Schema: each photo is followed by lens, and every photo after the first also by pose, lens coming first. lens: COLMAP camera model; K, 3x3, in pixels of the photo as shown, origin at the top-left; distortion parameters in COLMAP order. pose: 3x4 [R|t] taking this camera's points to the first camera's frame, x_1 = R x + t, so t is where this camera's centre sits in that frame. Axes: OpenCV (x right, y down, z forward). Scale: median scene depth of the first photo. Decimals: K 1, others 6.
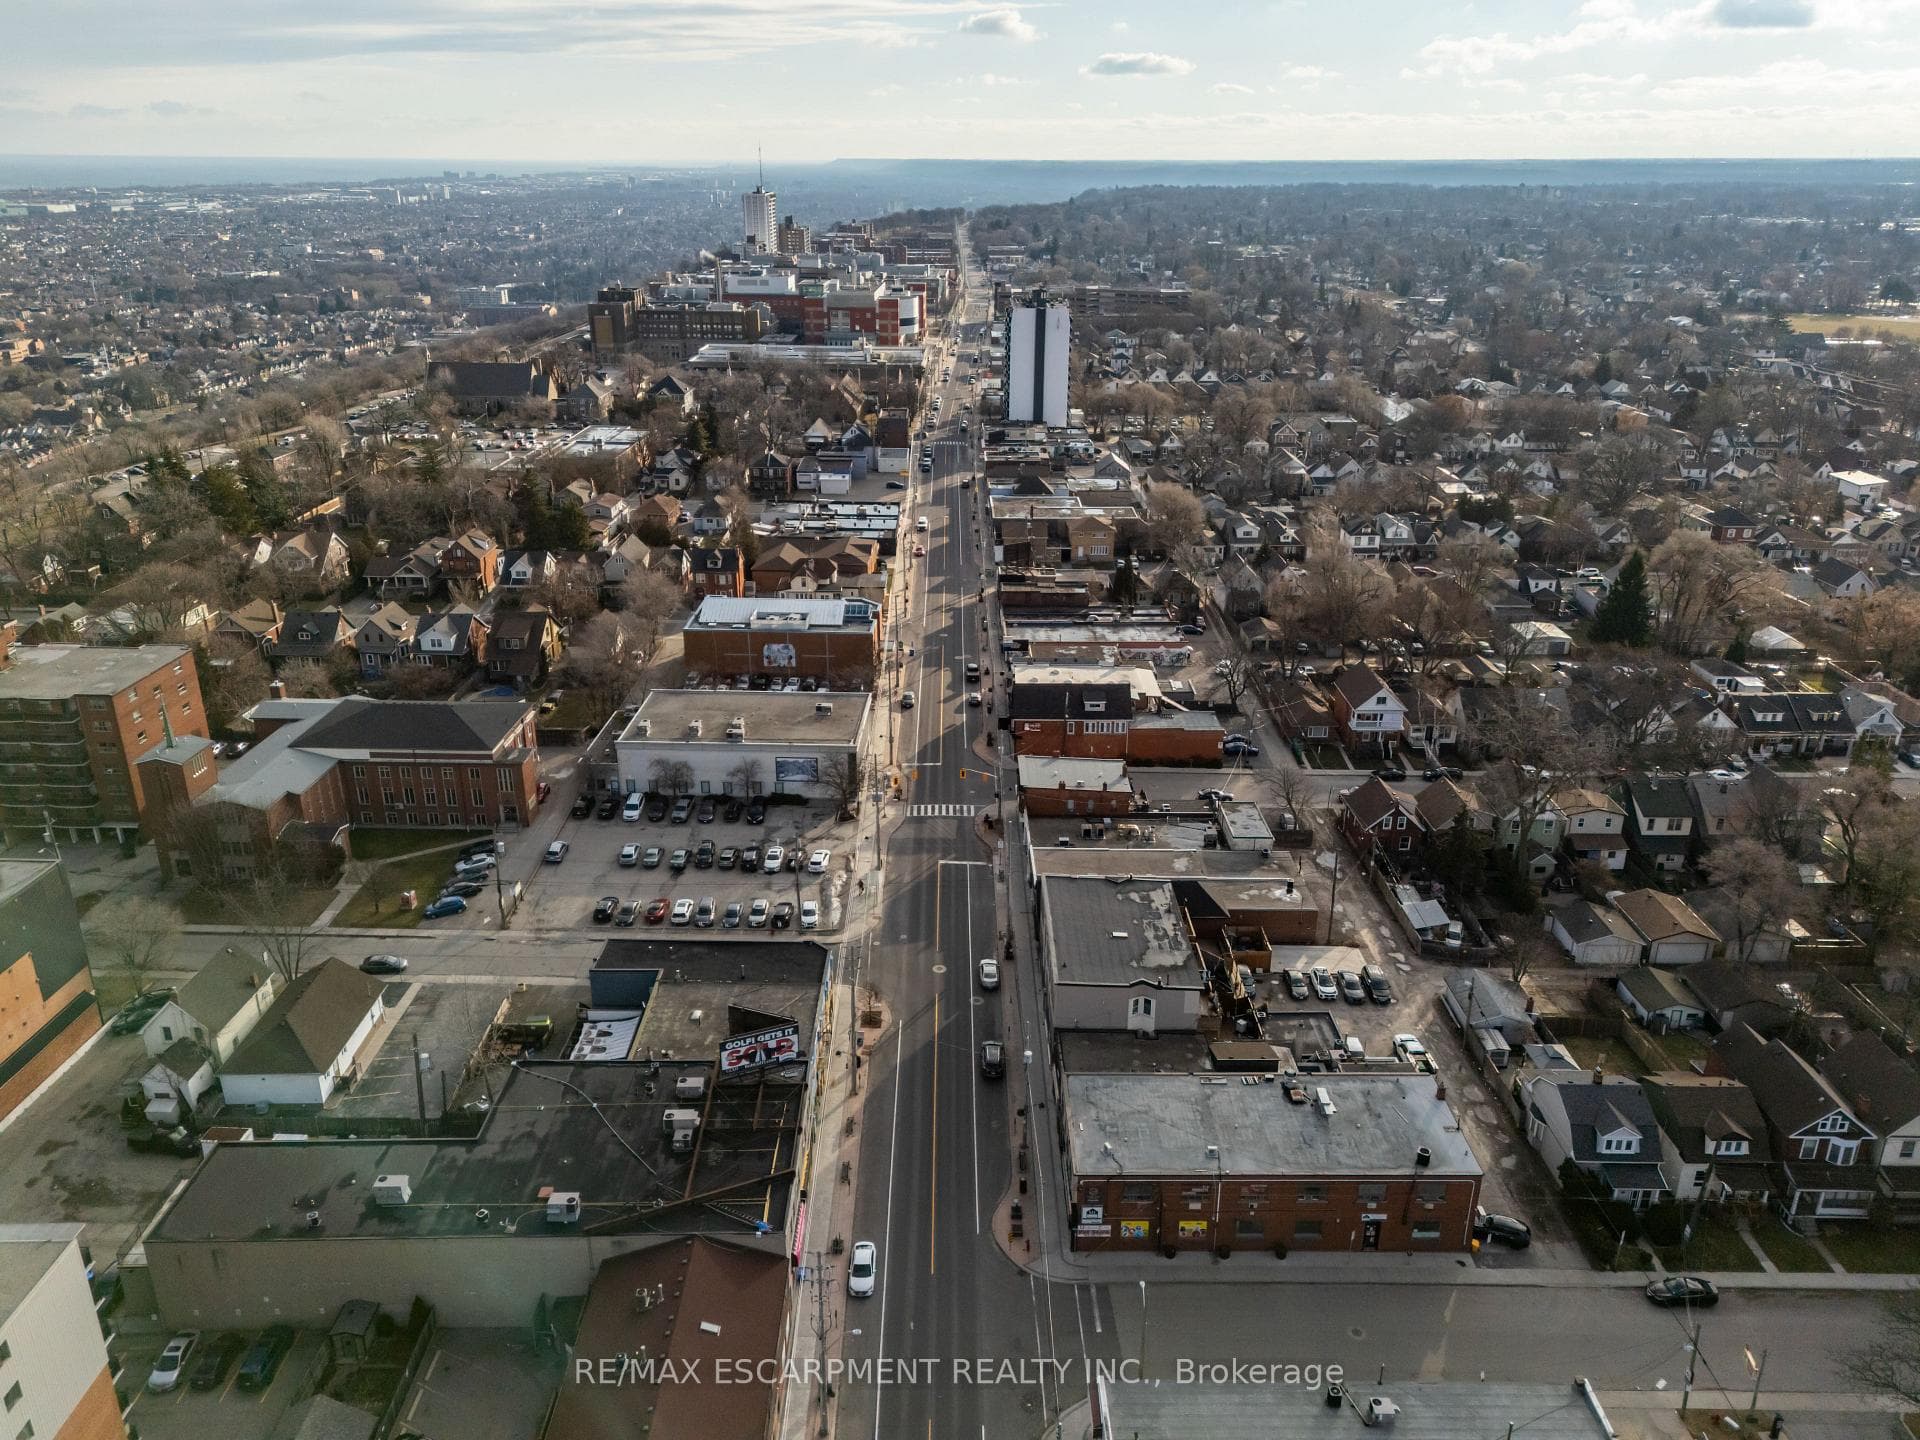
lens RADIAL K [[1397.5, 0, 965.6], [0, 1397.5, 723.0], [0, 0, 1]] dist [0.099760, -0.100247]
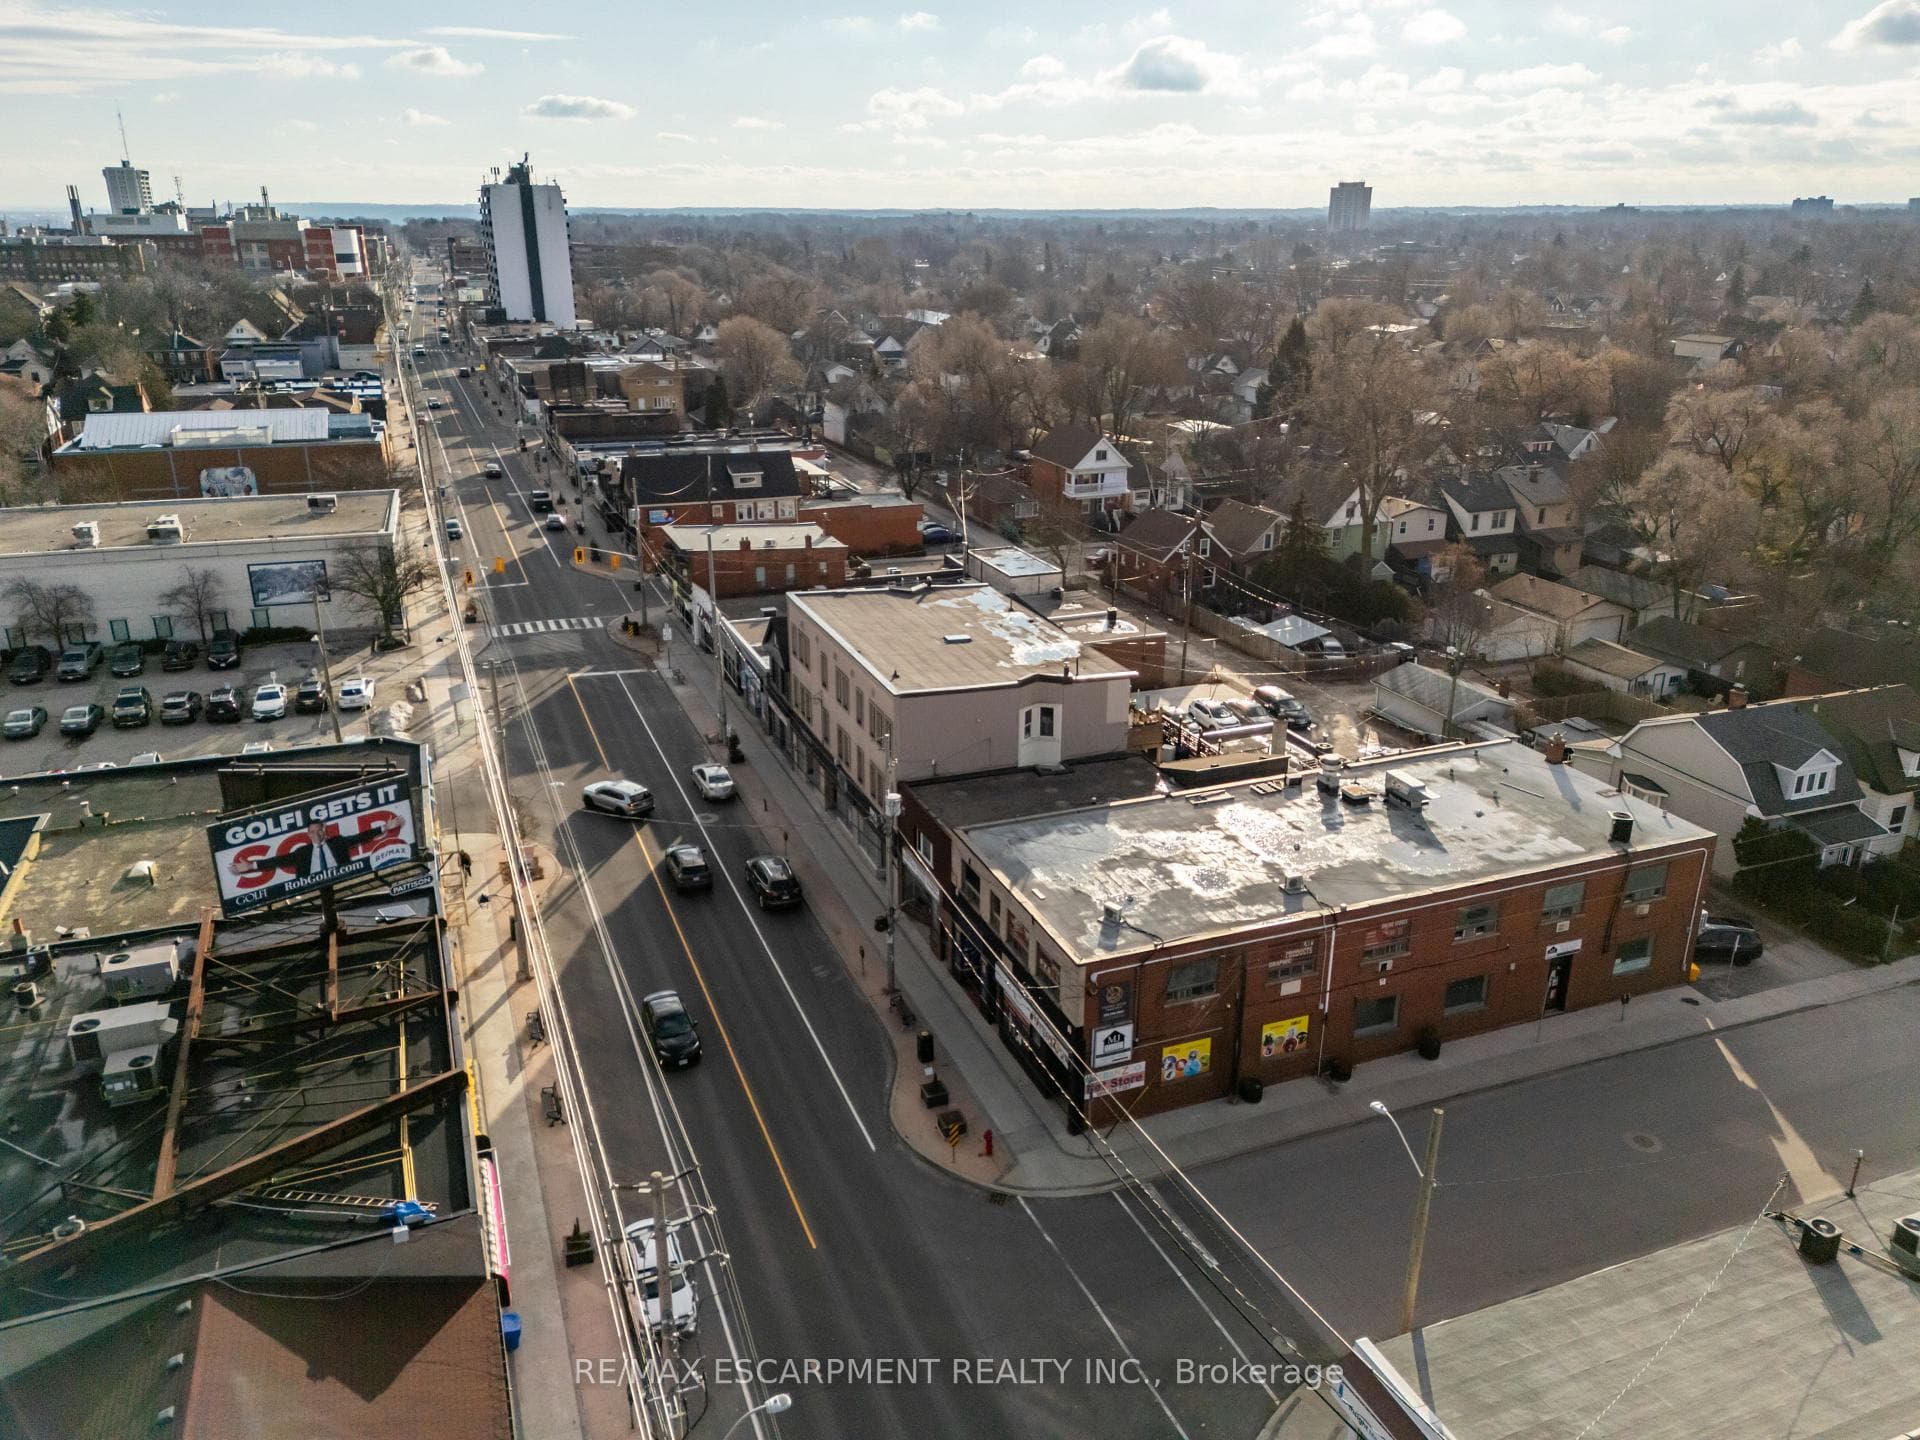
lens RADIAL K [[1397.5, 0, 965.6], [0, 1397.5, 723.0], [0, 0, 1]] dist [0.099760, -0.100247]
pose [[0.932312, -0.126486, 0.338815, -0.067144], [0.136670, 0.990597, -0.006264, 0.143963], [-0.334837, 0.052146, 0.940832, 0.341213]]
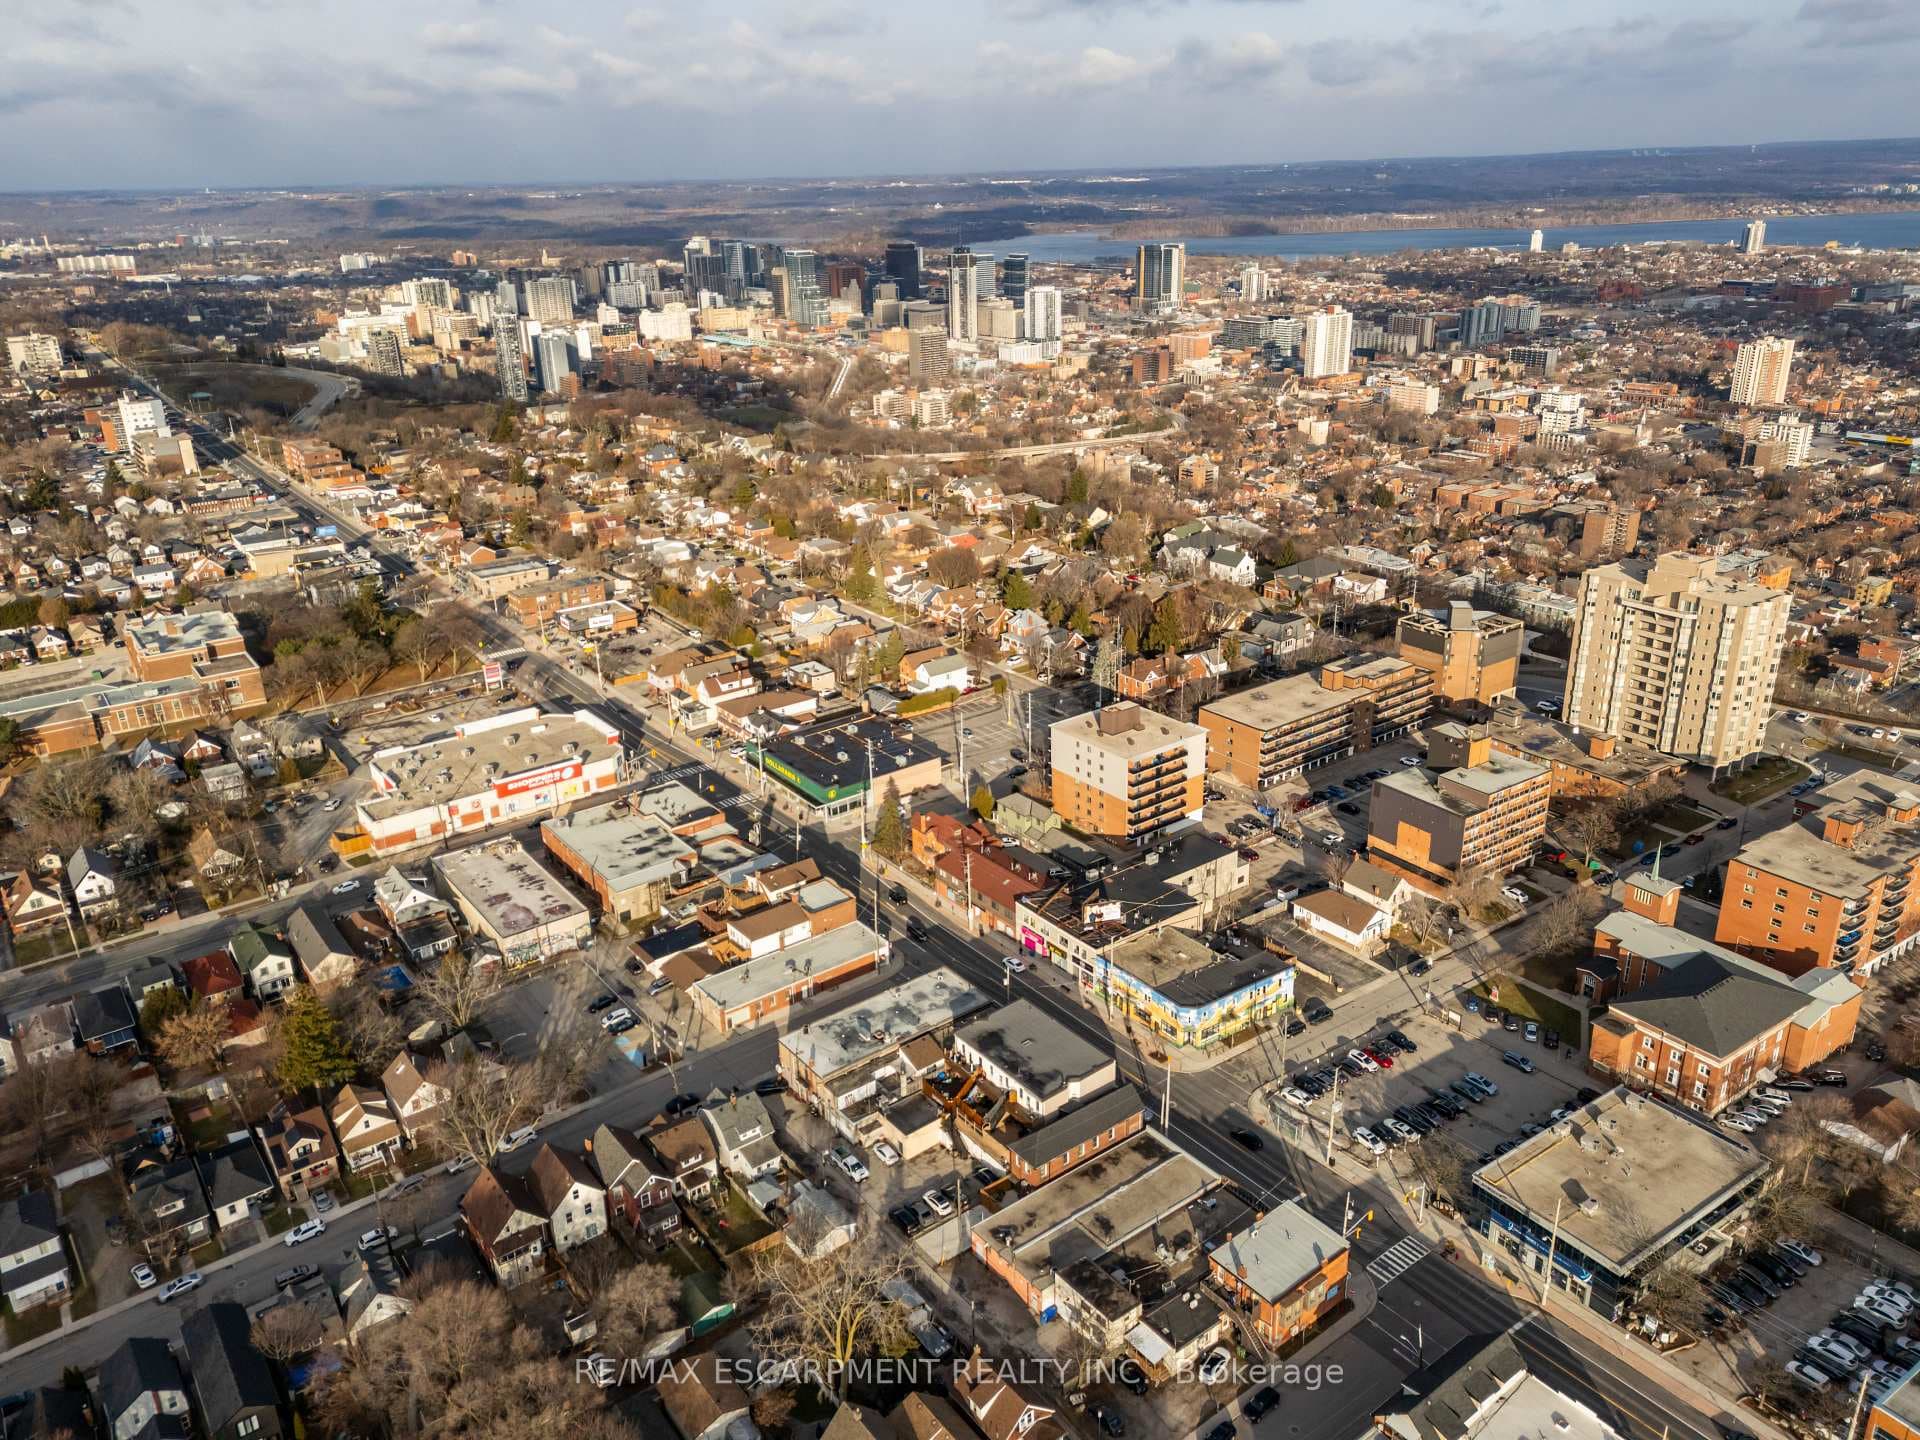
lens RADIAL K [[1391.1, 0, 963.6], [0, 1391.1, 725.5], [0, 0, 1]] dist [0.104925, -0.104531]
pose [[-0.804348, 0.232147, -0.546930, 0.686532], [-0.201929, 0.758913, 0.619093, -0.775828], [0.558793, 0.608407, -0.563552, 1.211065]]
